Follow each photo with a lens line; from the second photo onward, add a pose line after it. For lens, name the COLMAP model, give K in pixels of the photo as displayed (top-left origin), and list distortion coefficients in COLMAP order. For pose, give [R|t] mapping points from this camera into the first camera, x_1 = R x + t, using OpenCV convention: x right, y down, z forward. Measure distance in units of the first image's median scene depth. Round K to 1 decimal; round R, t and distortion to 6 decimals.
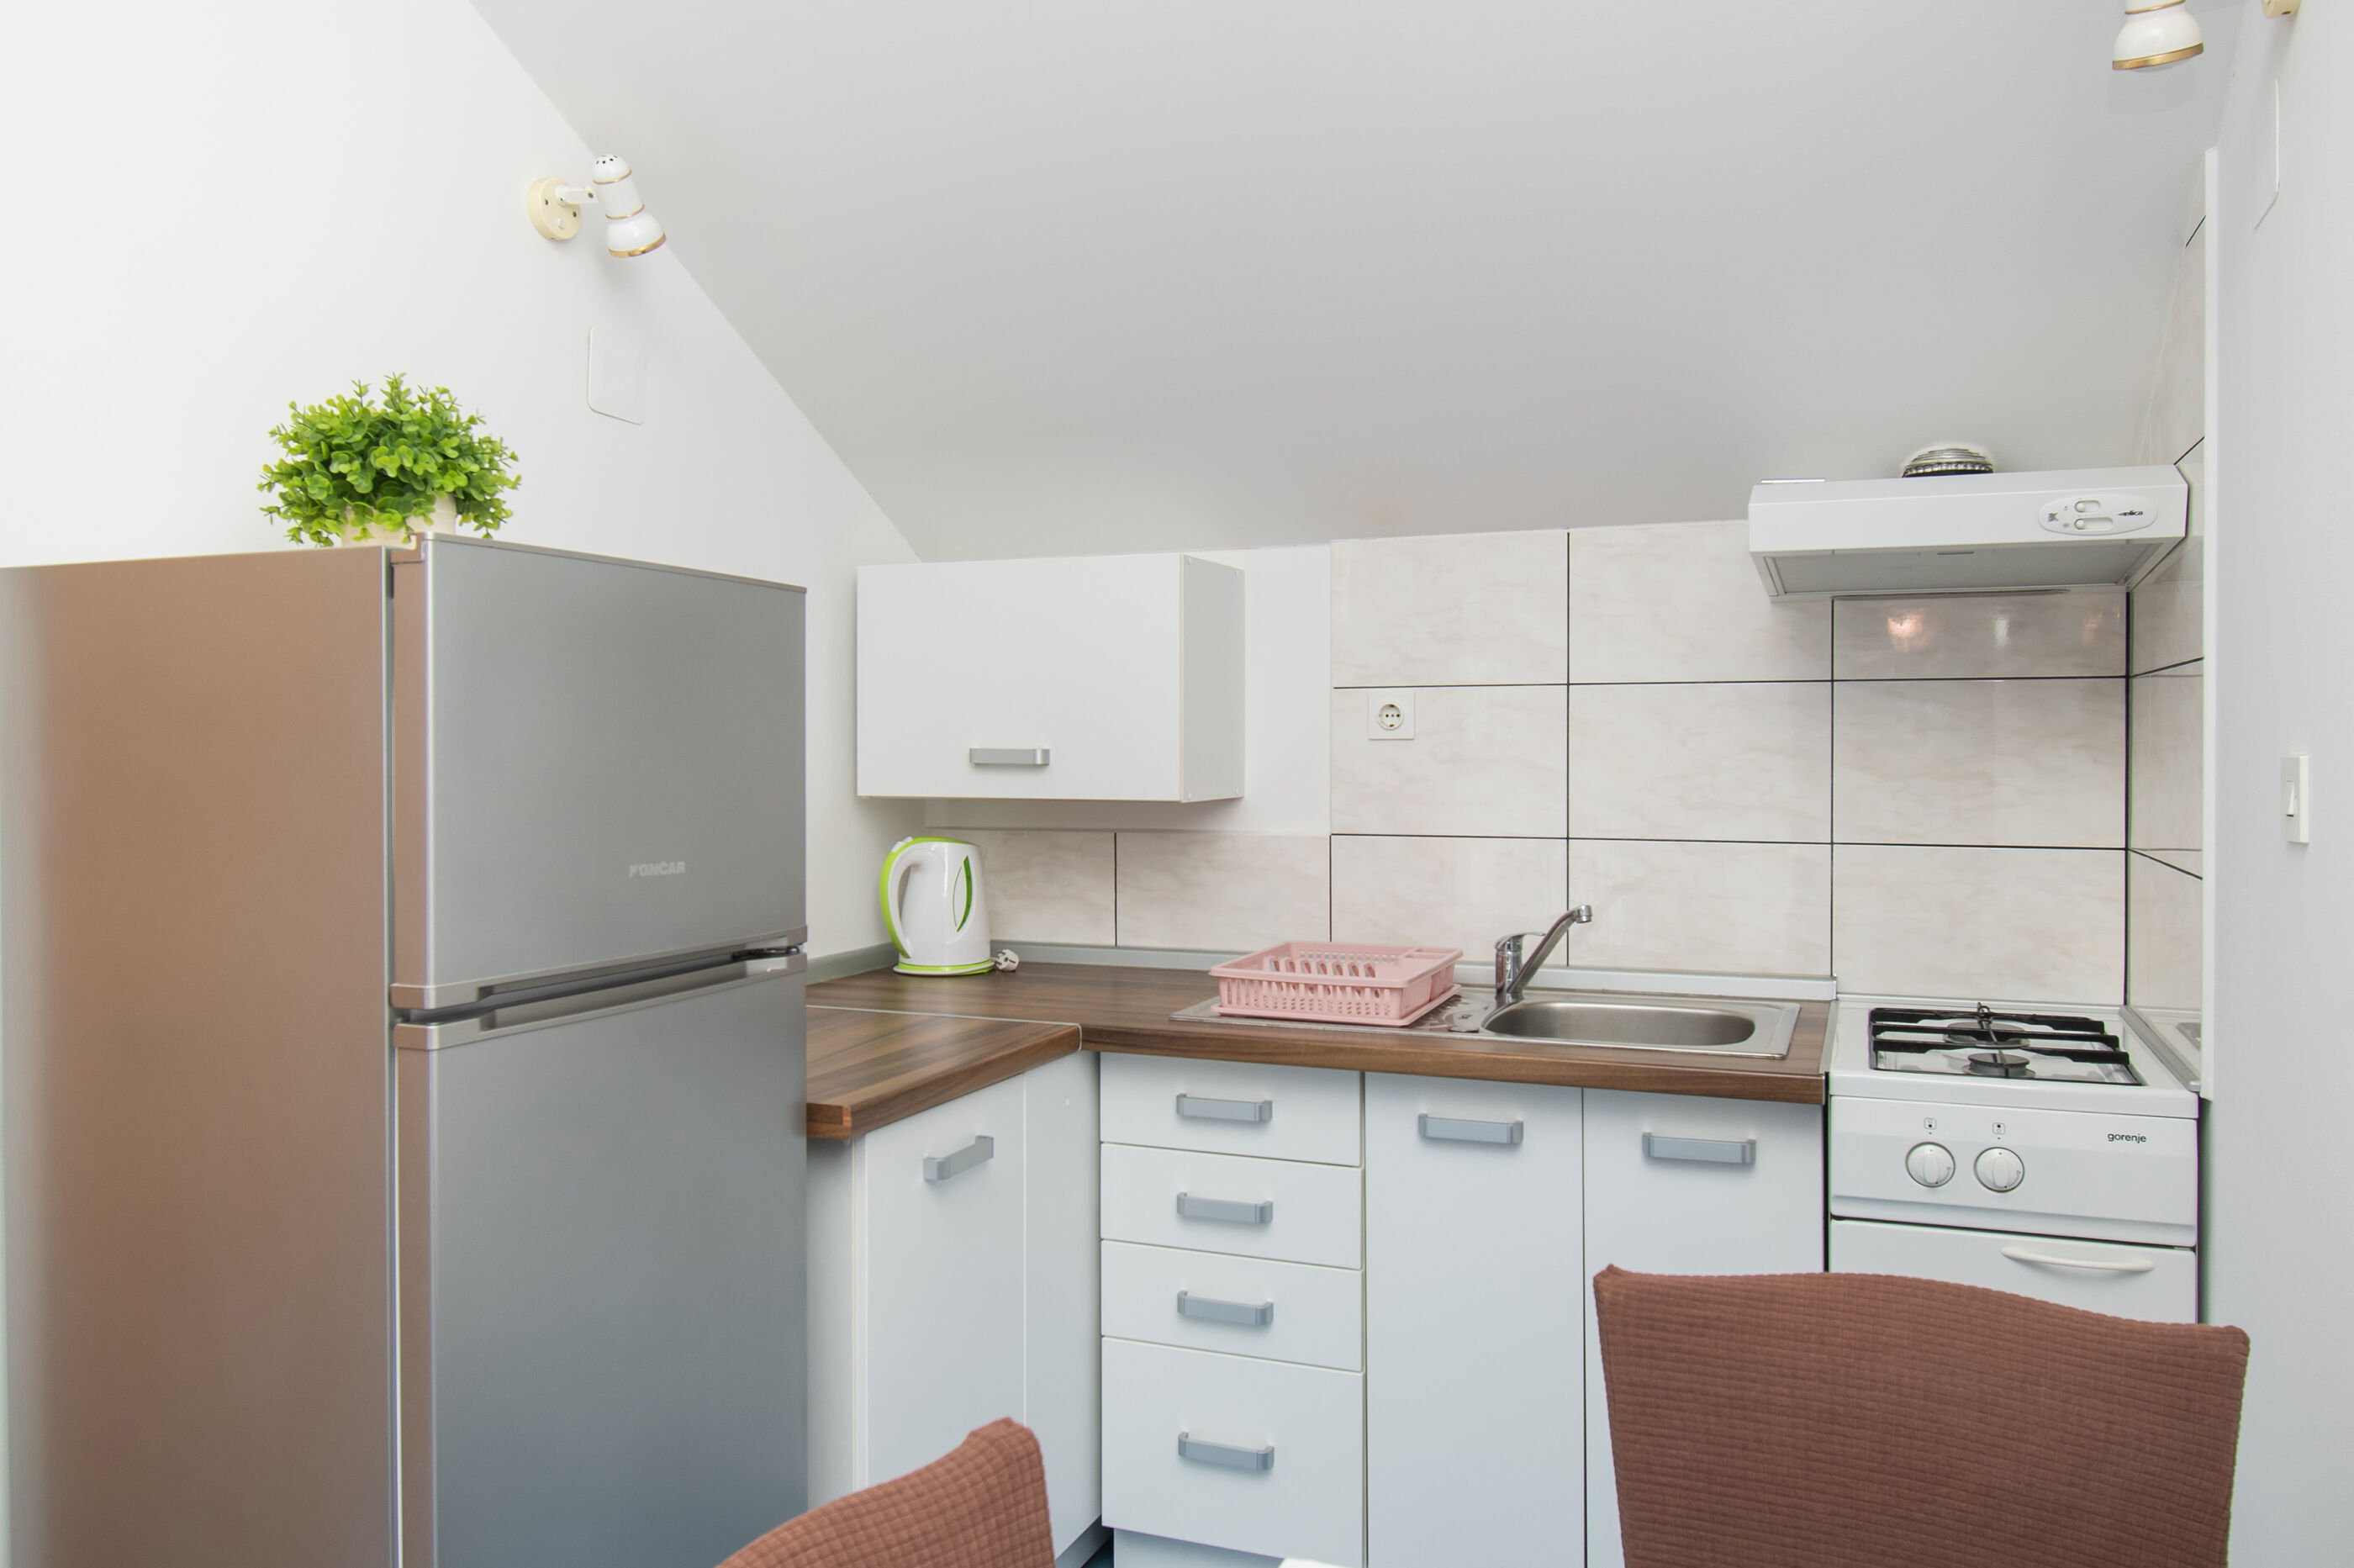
lens RADIAL K [[1742.2, 0, 1298.1], [0, 1742.2, 756.6], [0, 0, 1]] dist [-0.008501, -0.004514]
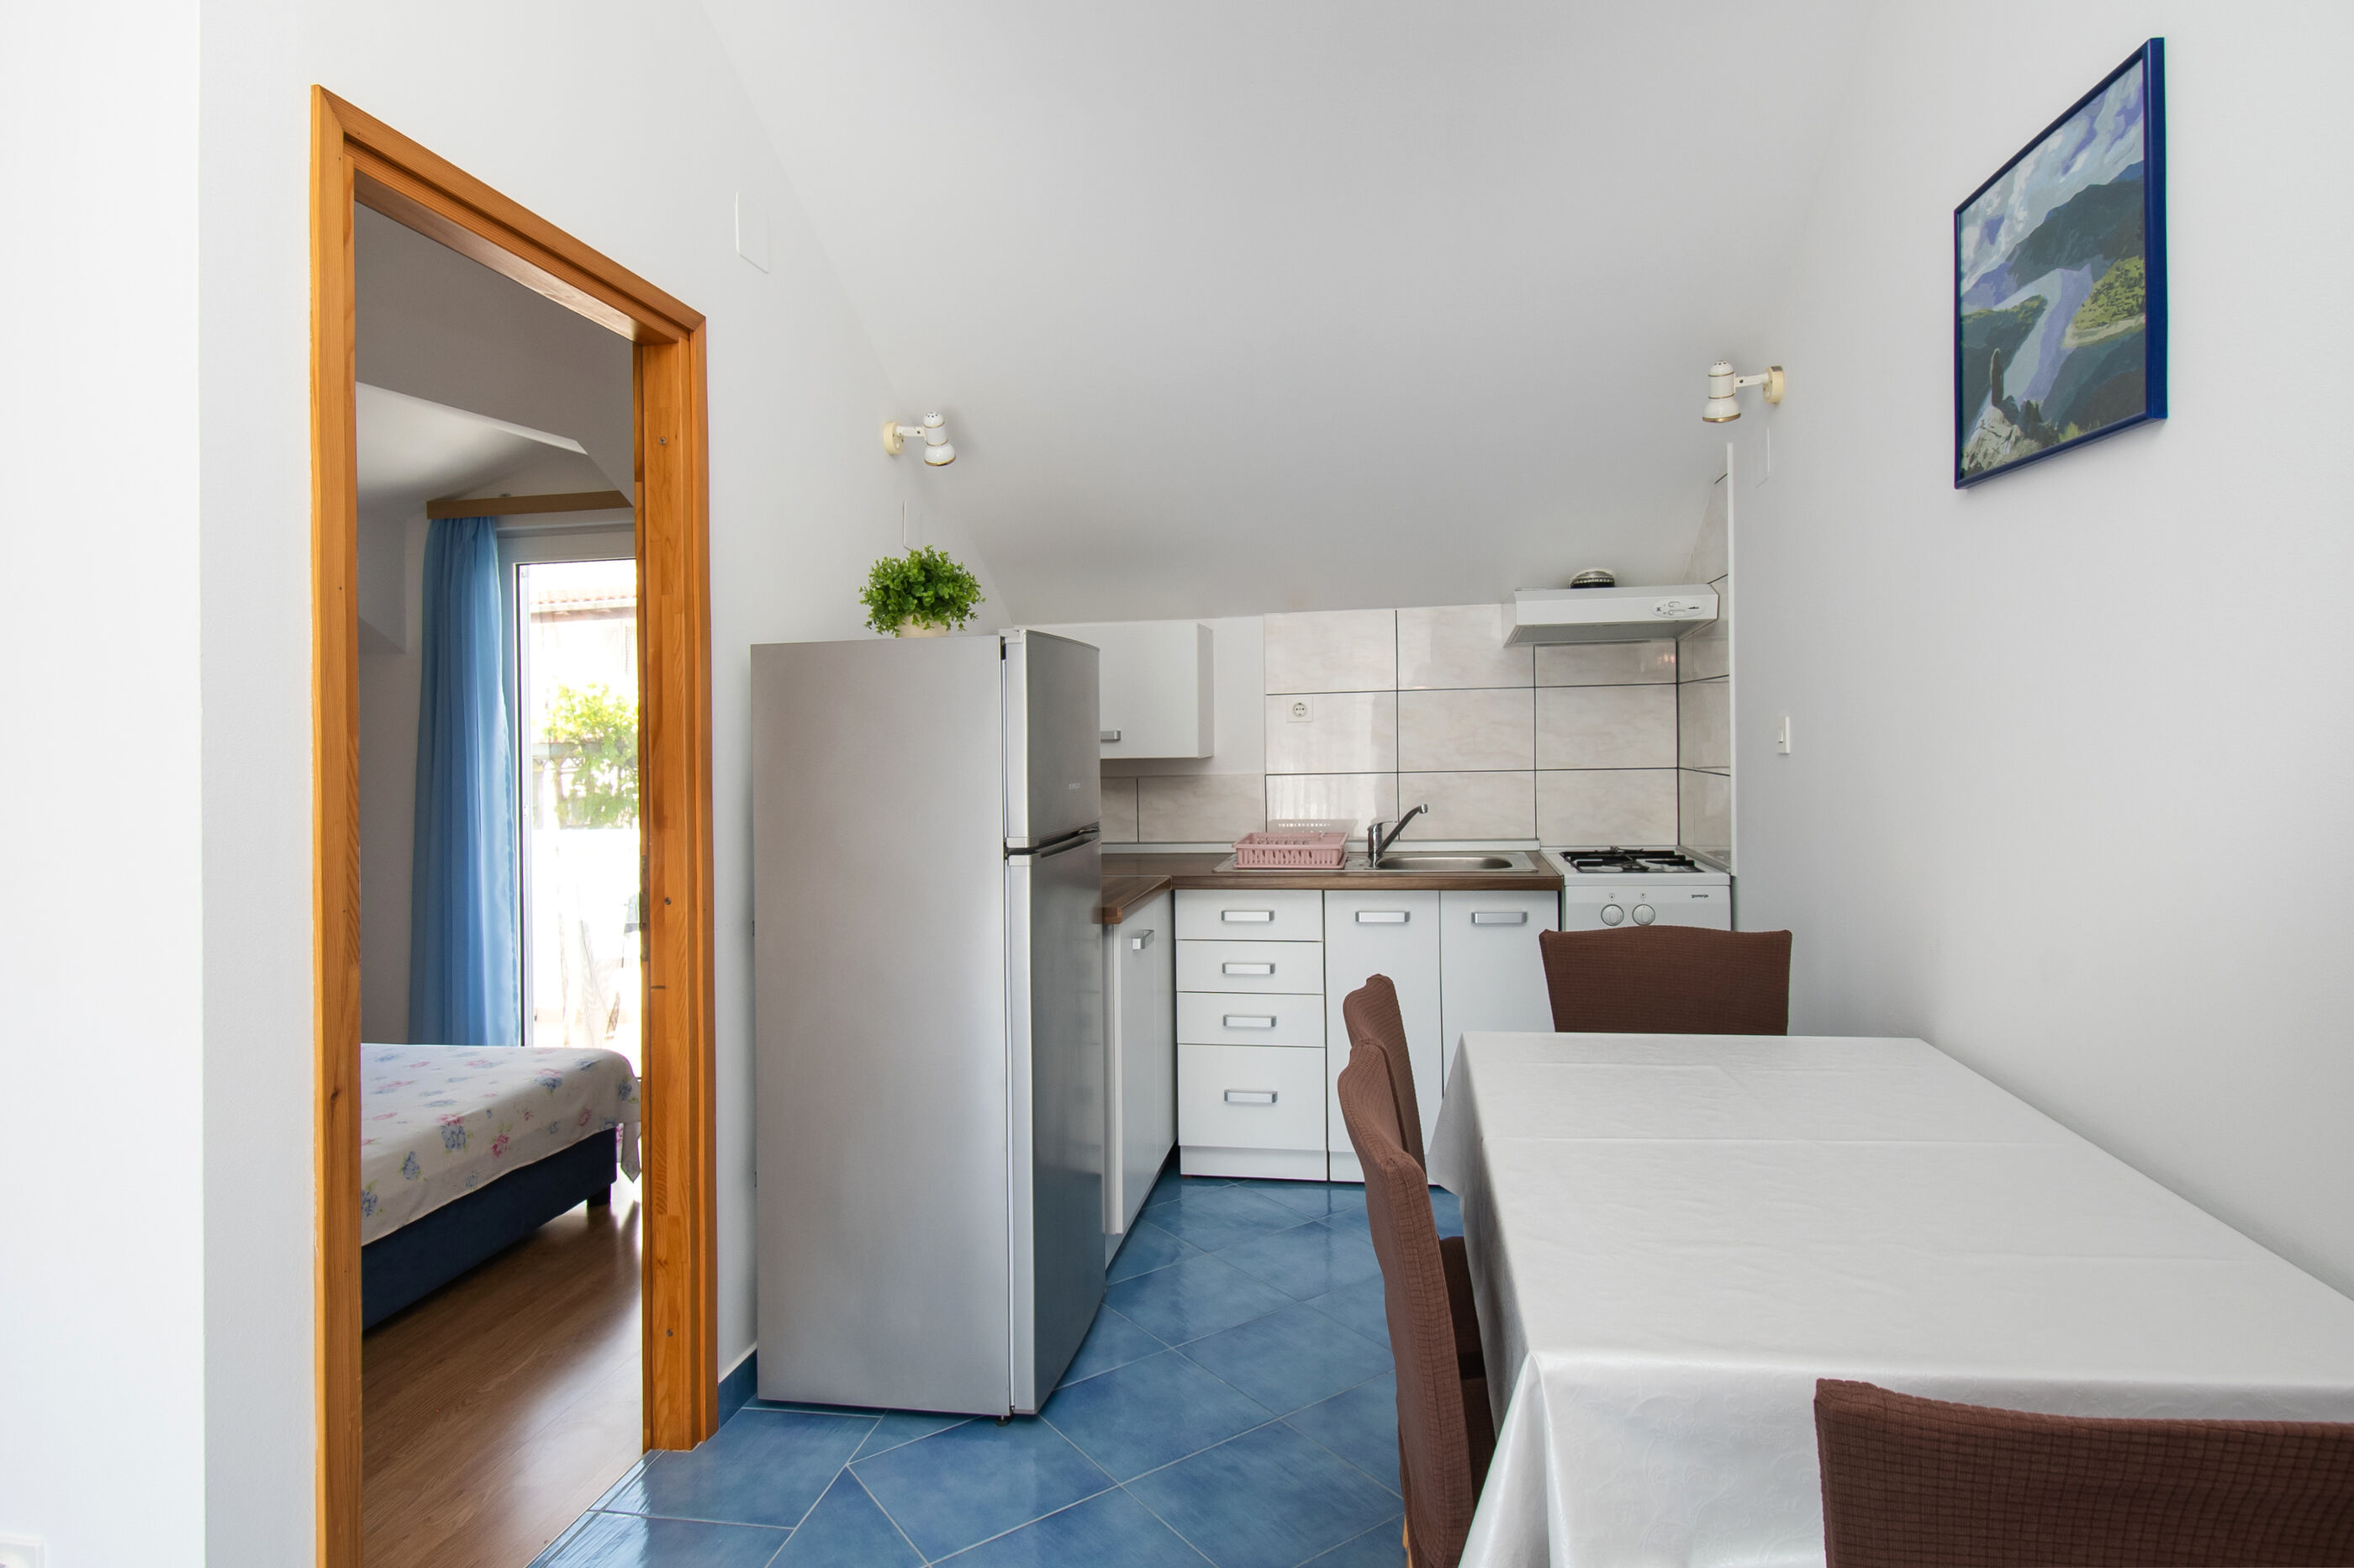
lens RADIAL K [[1299.8, 0, 1214.1], [0, 1299.8, 761.8], [0, 0, 1]] dist [-0.017082, -0.005904]
pose [[0.982435, -0.024629, 0.184972, -0.343038], [0.022174, 0.999637, 0.015329, 0.010355], [-0.185283, -0.010958, 0.982624, -0.396094]]
